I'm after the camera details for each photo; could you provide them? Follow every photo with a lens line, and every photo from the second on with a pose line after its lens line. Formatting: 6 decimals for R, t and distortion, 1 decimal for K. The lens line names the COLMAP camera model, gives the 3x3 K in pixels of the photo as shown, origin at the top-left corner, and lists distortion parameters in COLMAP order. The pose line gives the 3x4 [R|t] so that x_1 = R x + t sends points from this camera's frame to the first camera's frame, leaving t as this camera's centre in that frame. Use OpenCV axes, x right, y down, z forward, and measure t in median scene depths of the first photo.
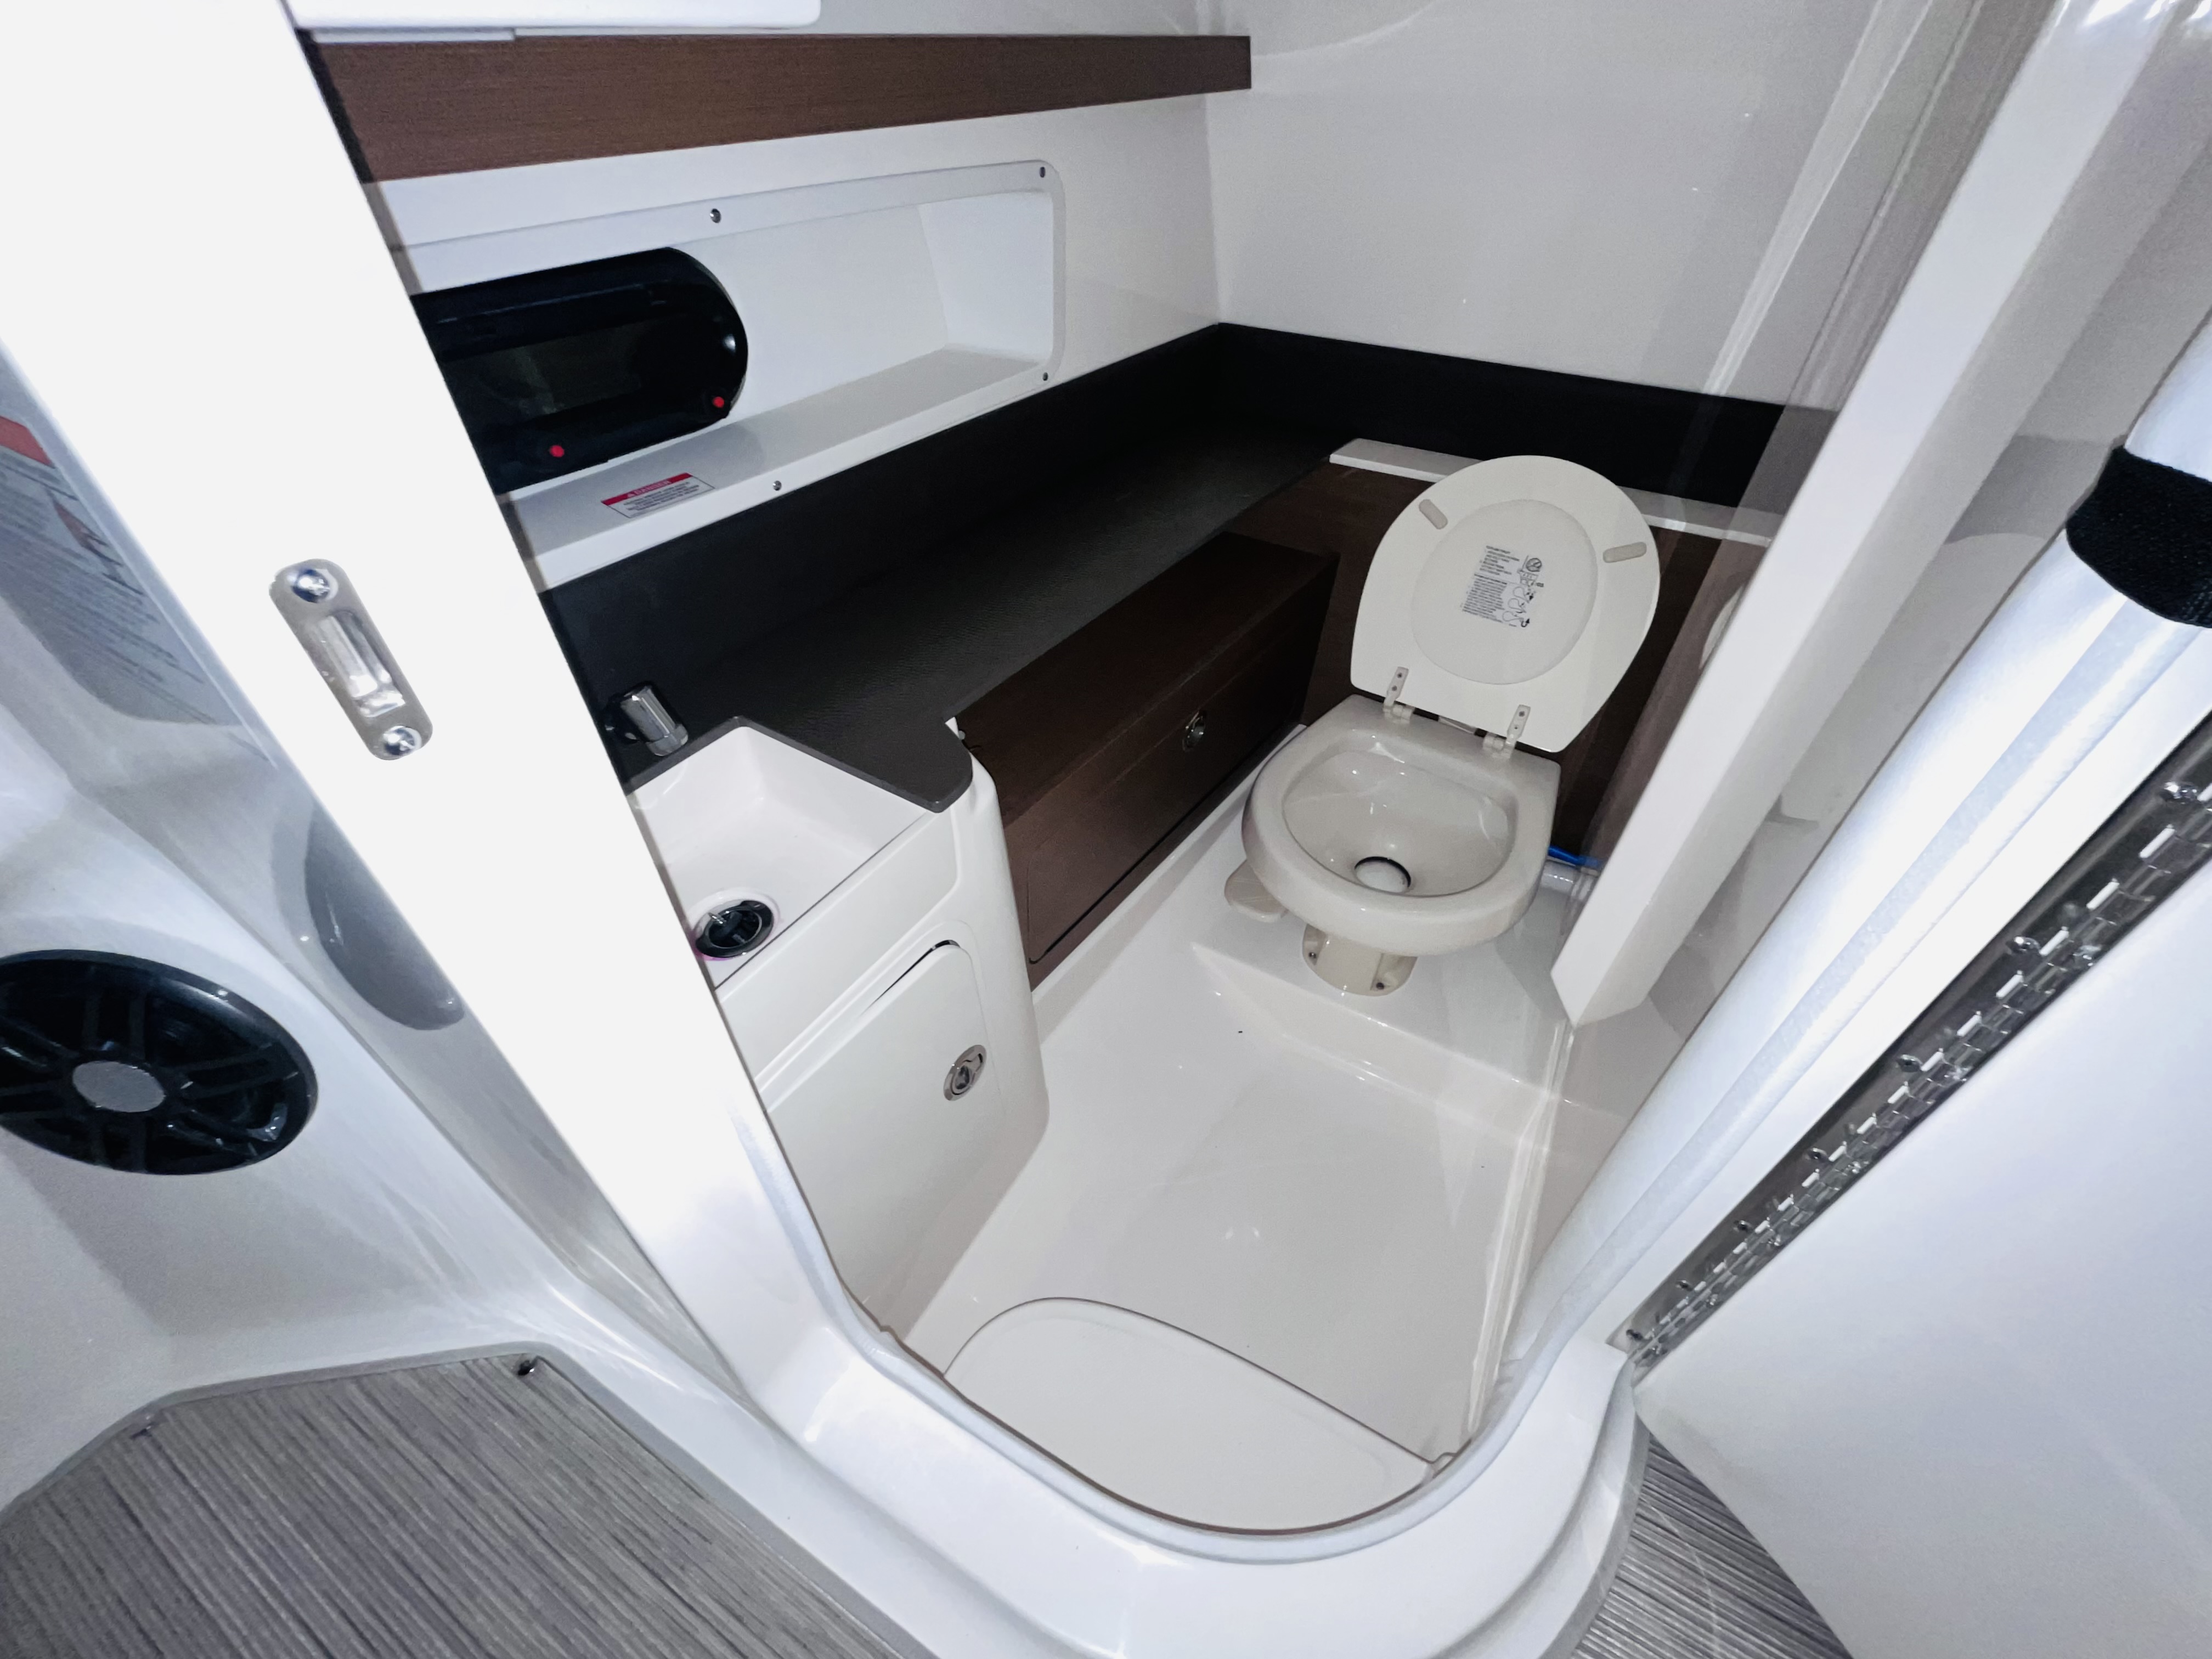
lens RADIAL K [[888.5, 0, 1104.1], [0, 888.5, 836.6], [0, 0, 1]] dist [-0.004462, -0.000672]
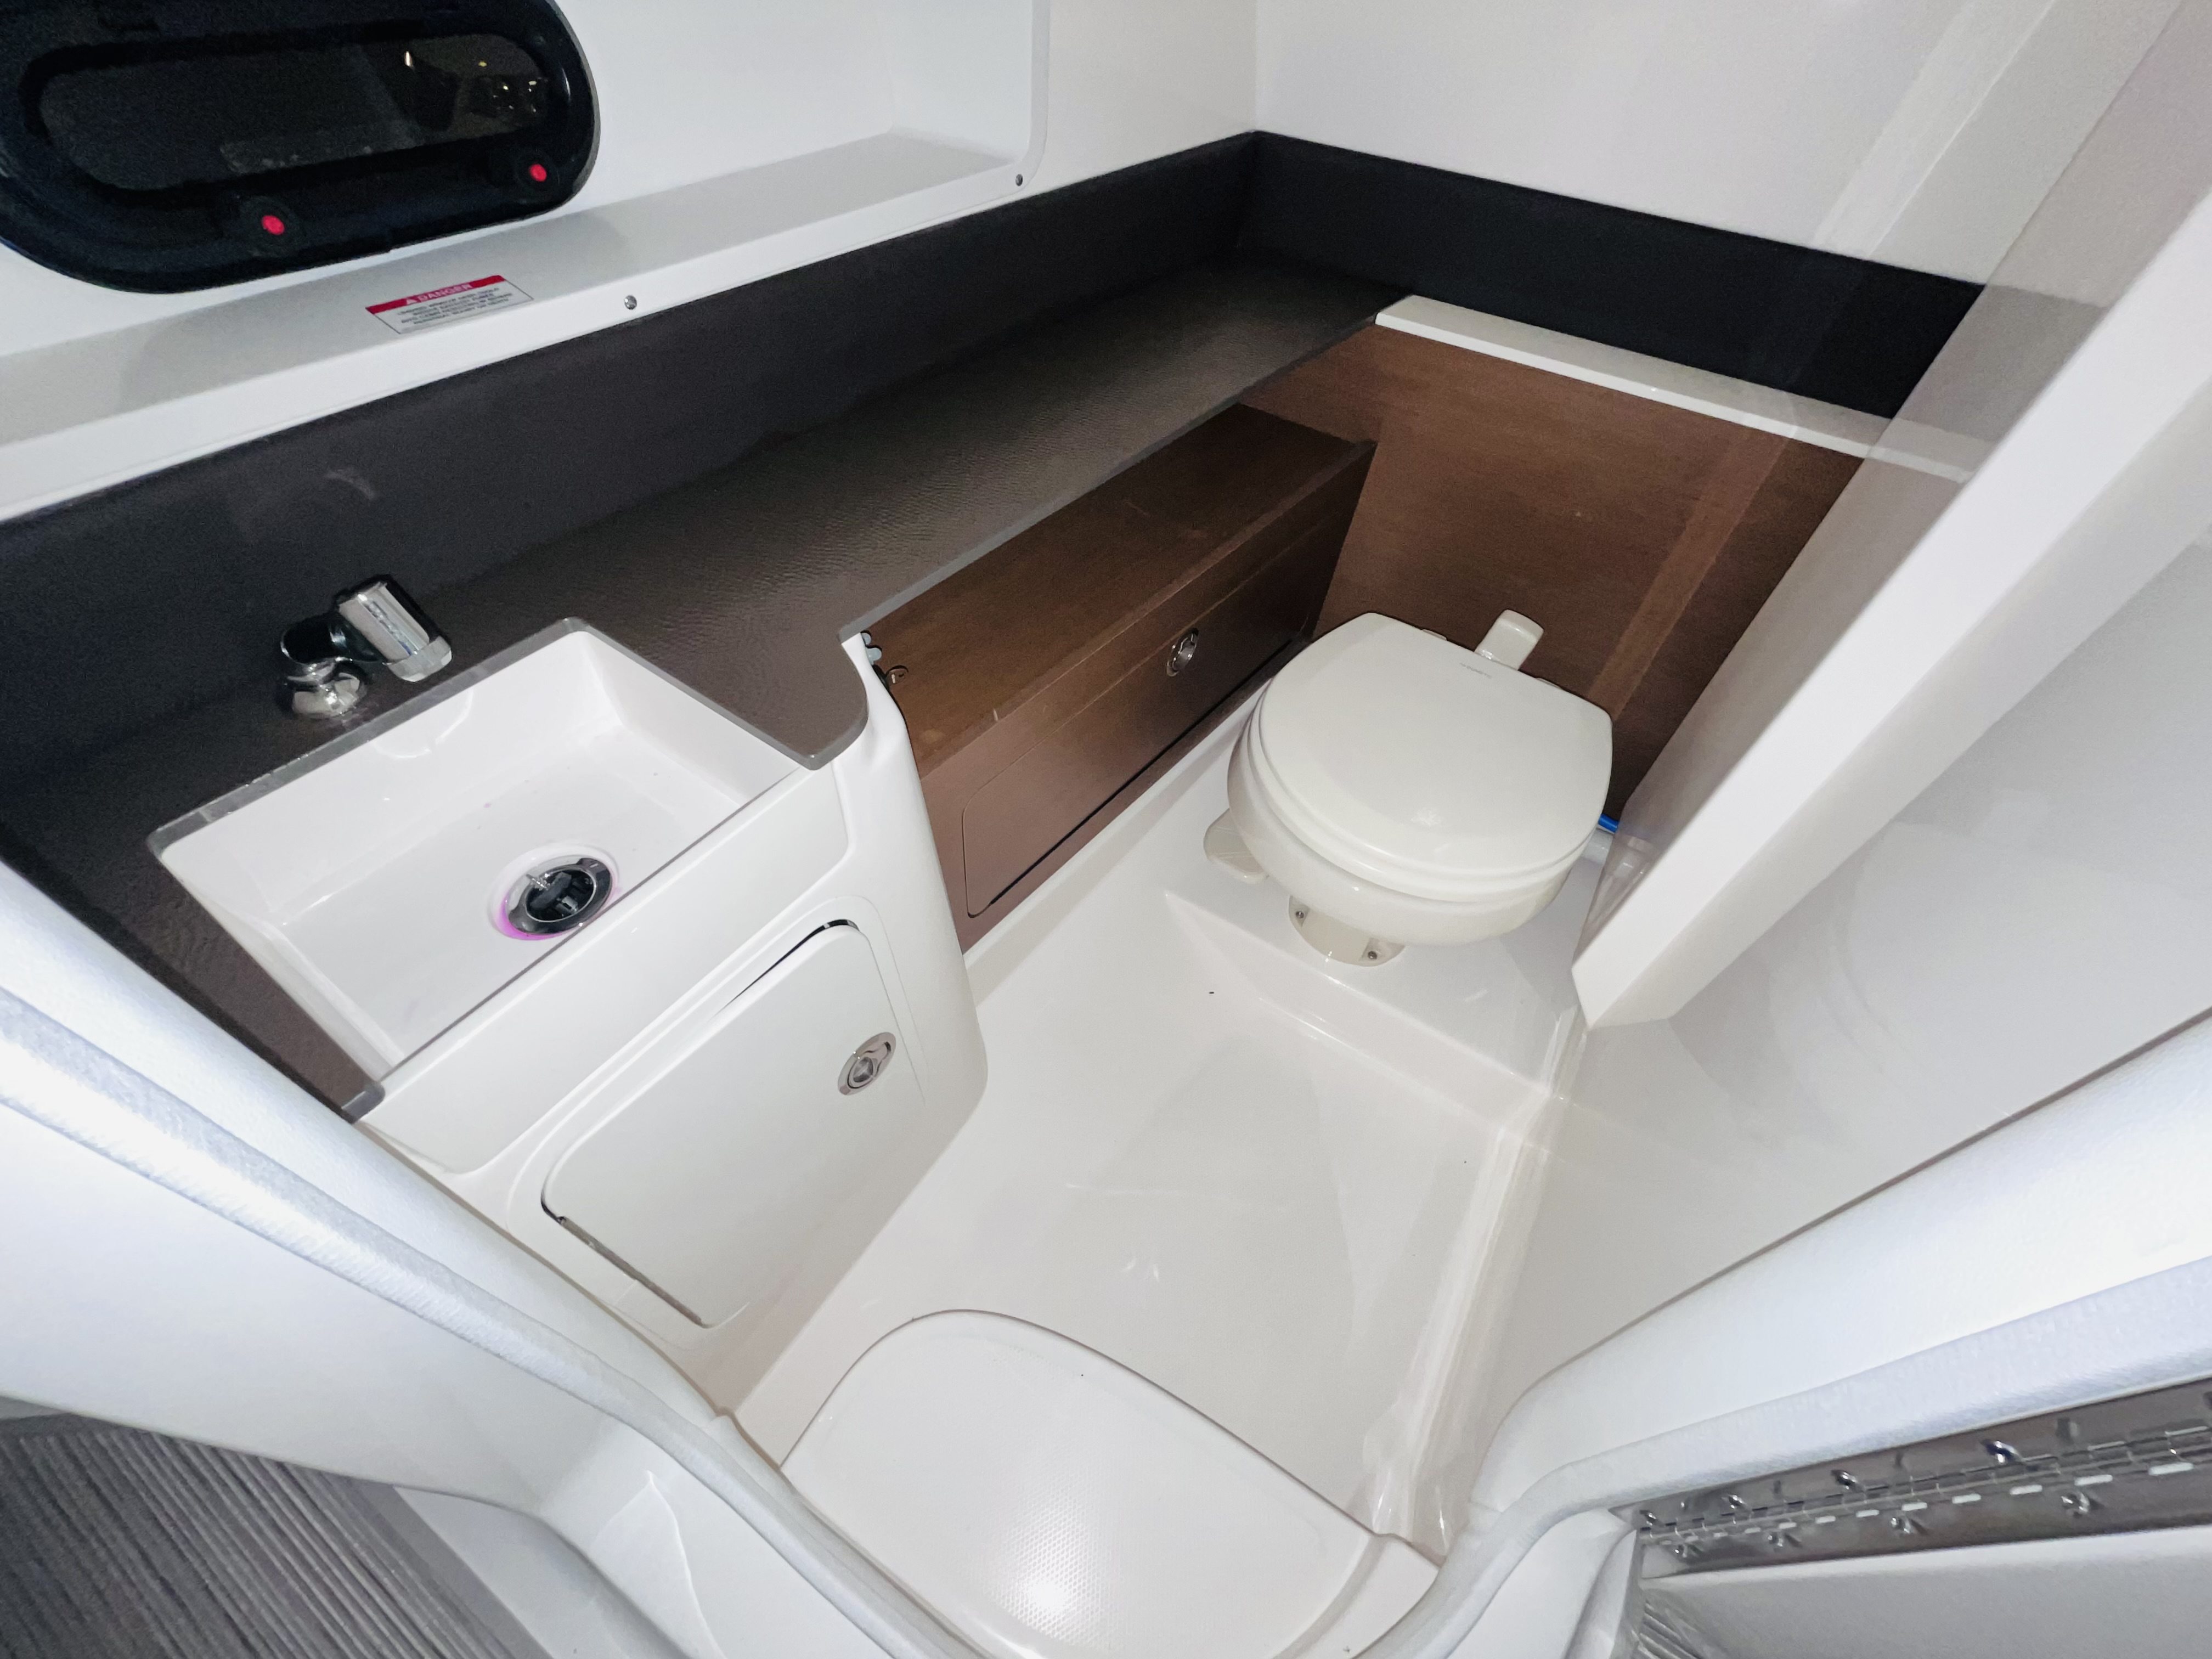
lens RADIAL K [[888.5, 0, 1114.4], [0, 888.5, 830.3], [0, 0, 1]] dist [-0.004462, -0.000672]
pose [[0.997991, 0.062892, 0.007604, 0.056247], [-0.063348, 0.989799, 0.127616, -0.072728], [0.000500, -0.127841, 0.991795, 0.193742]]
